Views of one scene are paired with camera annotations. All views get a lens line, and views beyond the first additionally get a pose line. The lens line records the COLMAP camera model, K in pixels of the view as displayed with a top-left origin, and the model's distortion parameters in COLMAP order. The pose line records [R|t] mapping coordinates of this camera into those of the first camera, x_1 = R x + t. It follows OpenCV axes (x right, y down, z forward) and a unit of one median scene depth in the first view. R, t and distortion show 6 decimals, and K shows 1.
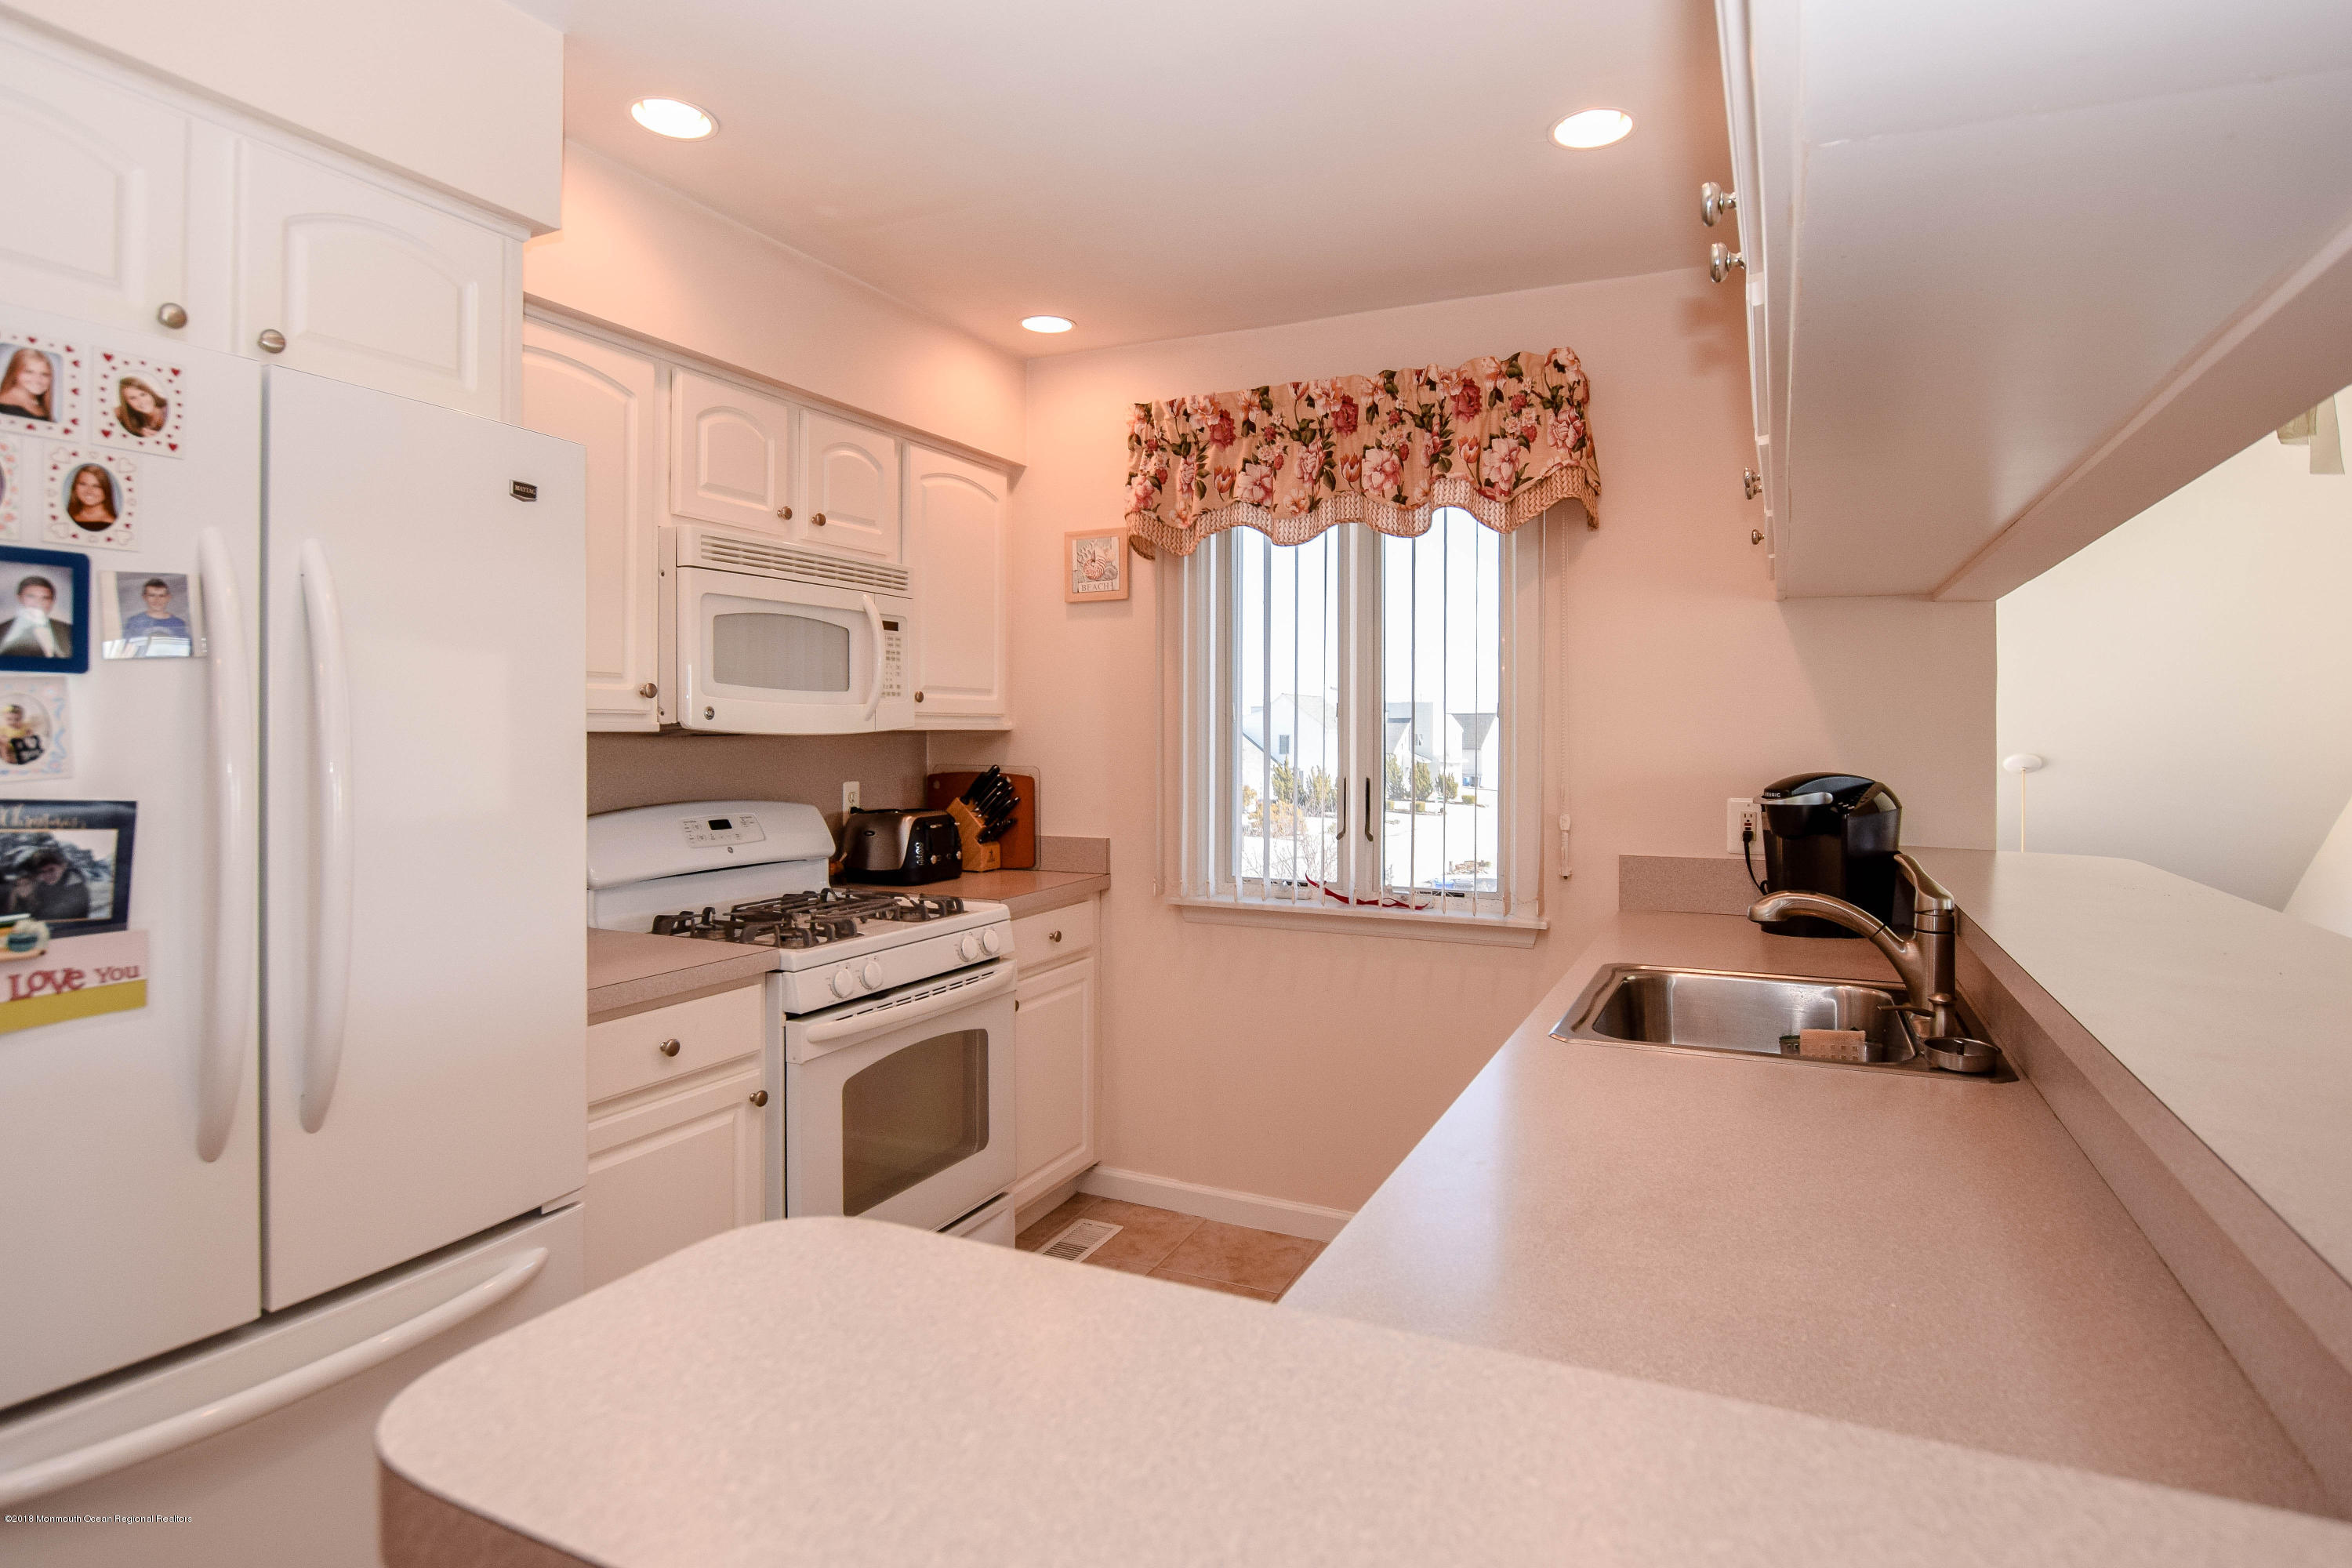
lens RADIAL K [[1273.1, 0, 1151.9], [0, 1273.1, 735.9], [0, 0, 1]] dist [-0.024234, 0.006355]
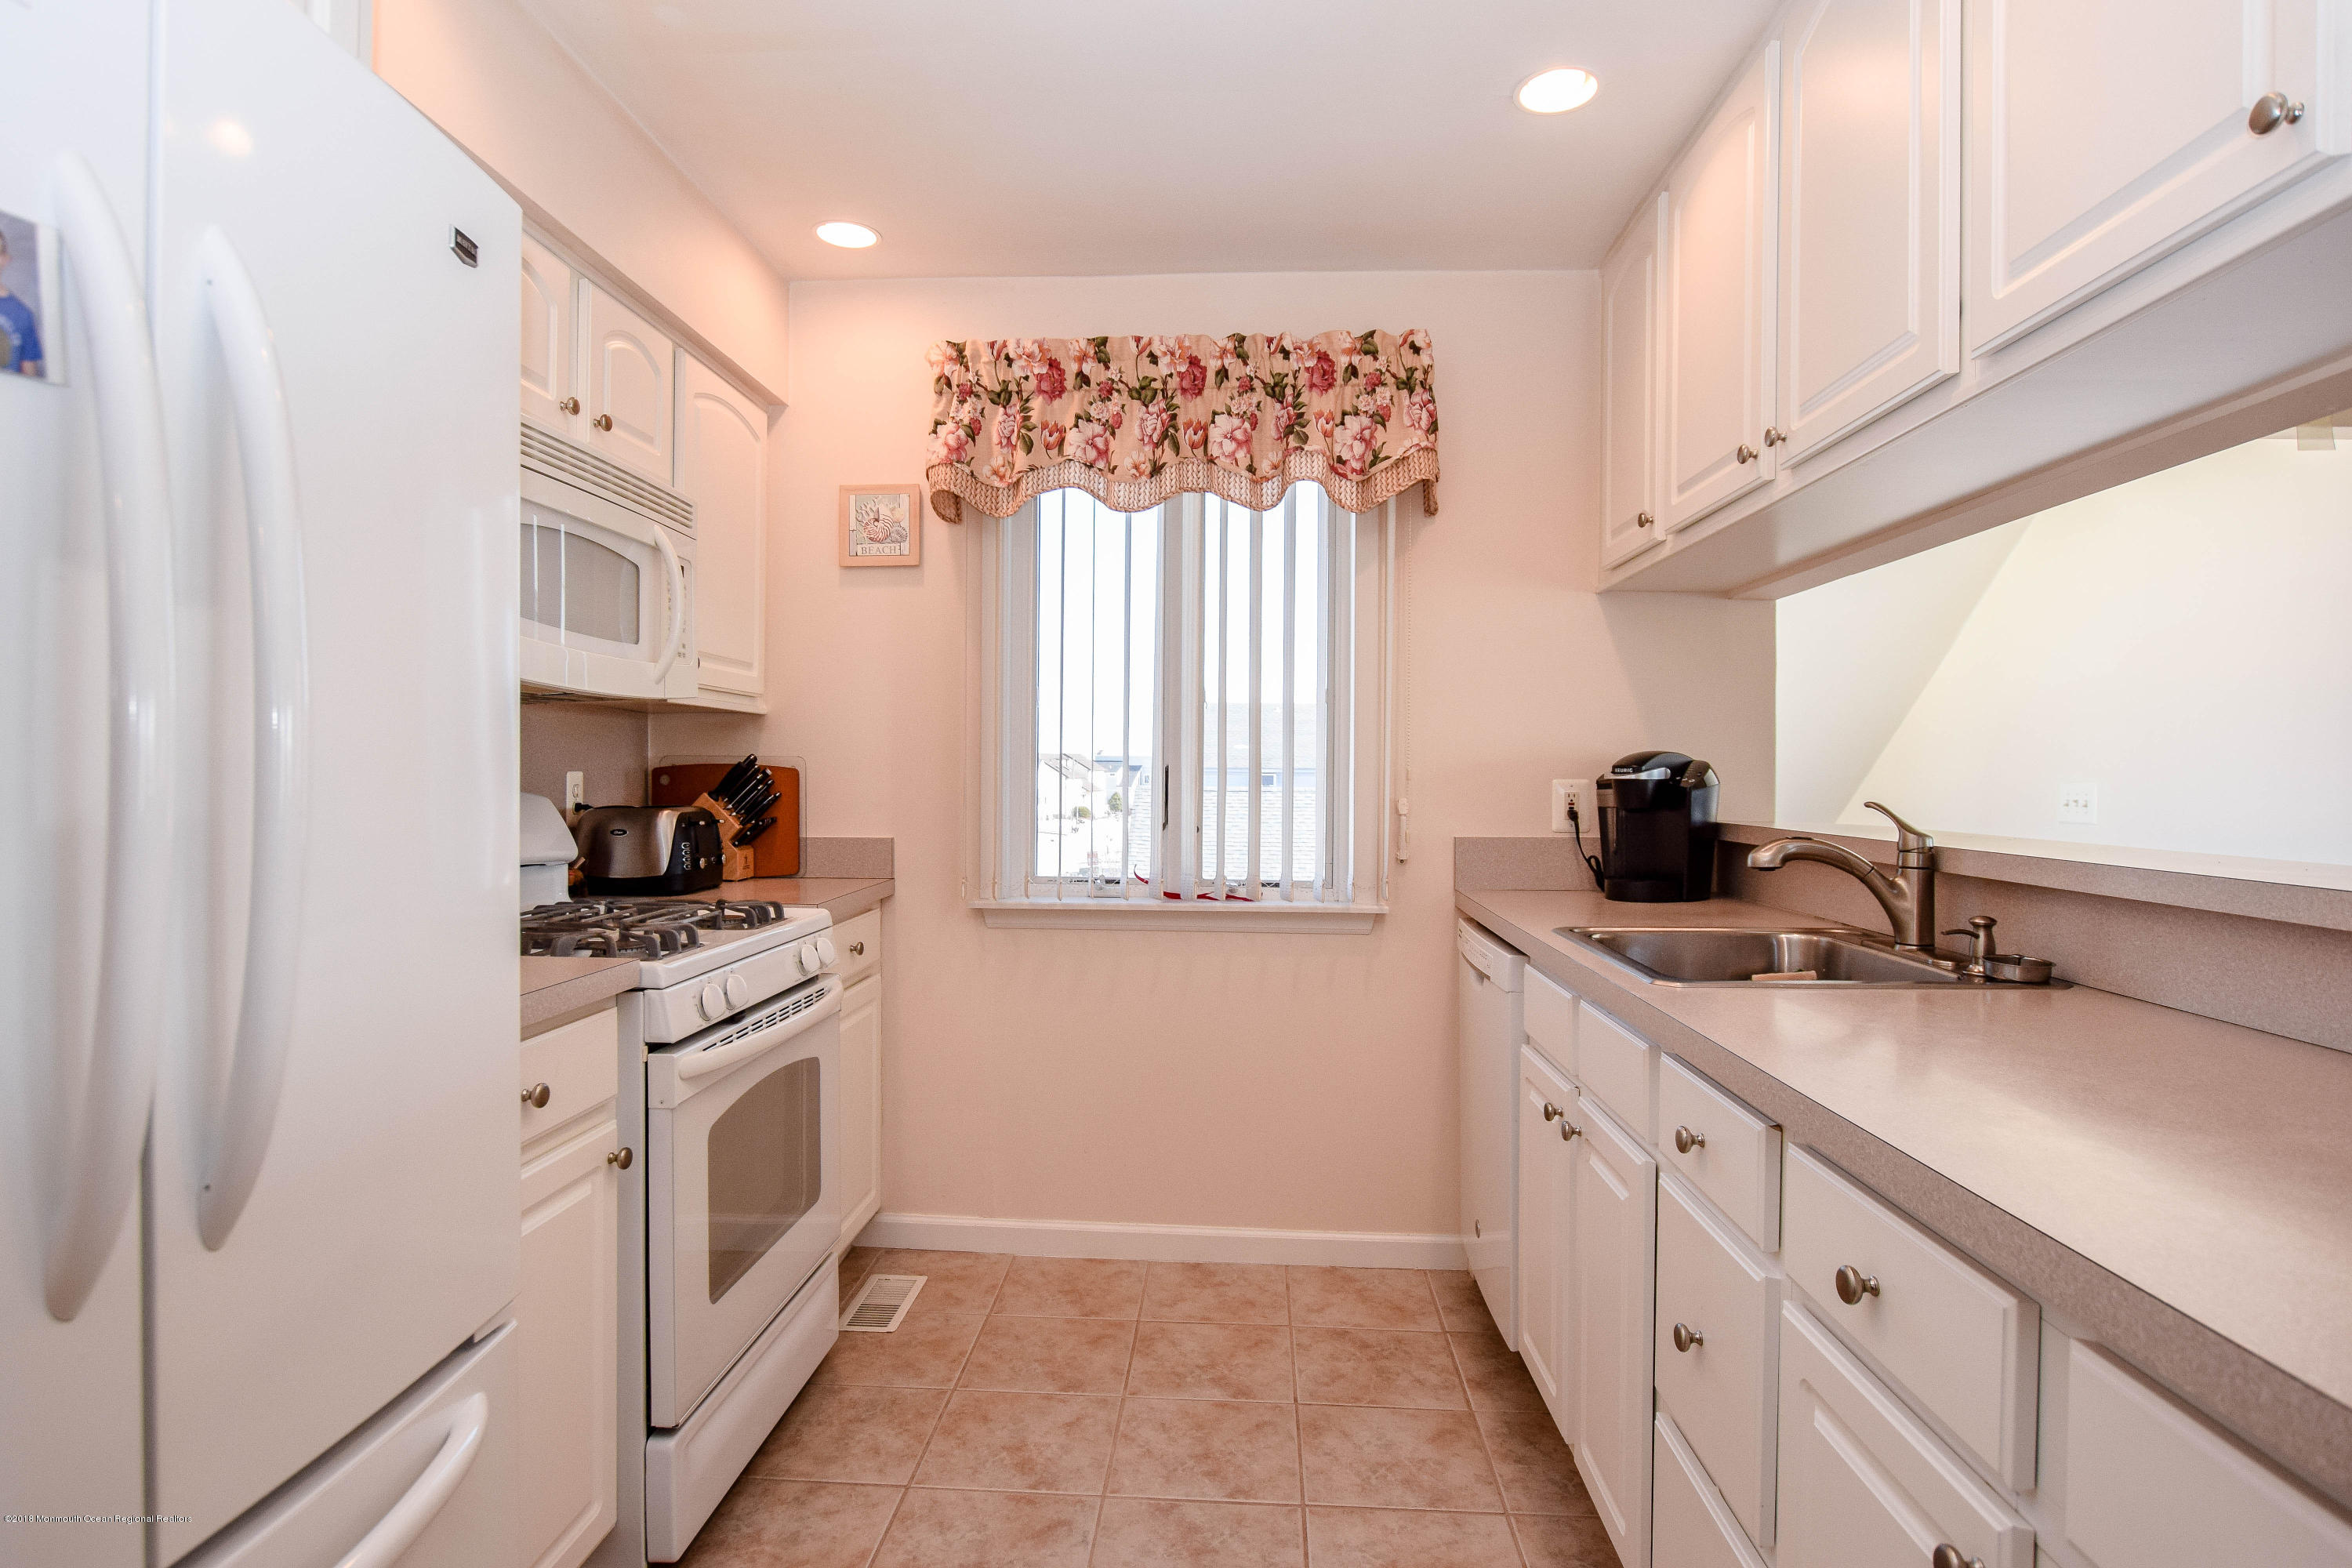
lens RADIAL K [[1273.1, 0, 1173.4], [0, 1273.1, 782.6], [0, 0, 1]] dist [-0.024234, 0.006355]
pose [[0.923459, 0.000633, 0.383696, -0.211850], [-0.002187, 0.999991, 0.003614, 0.042813], [-0.383690, -0.004177, 0.923452, 0.130407]]
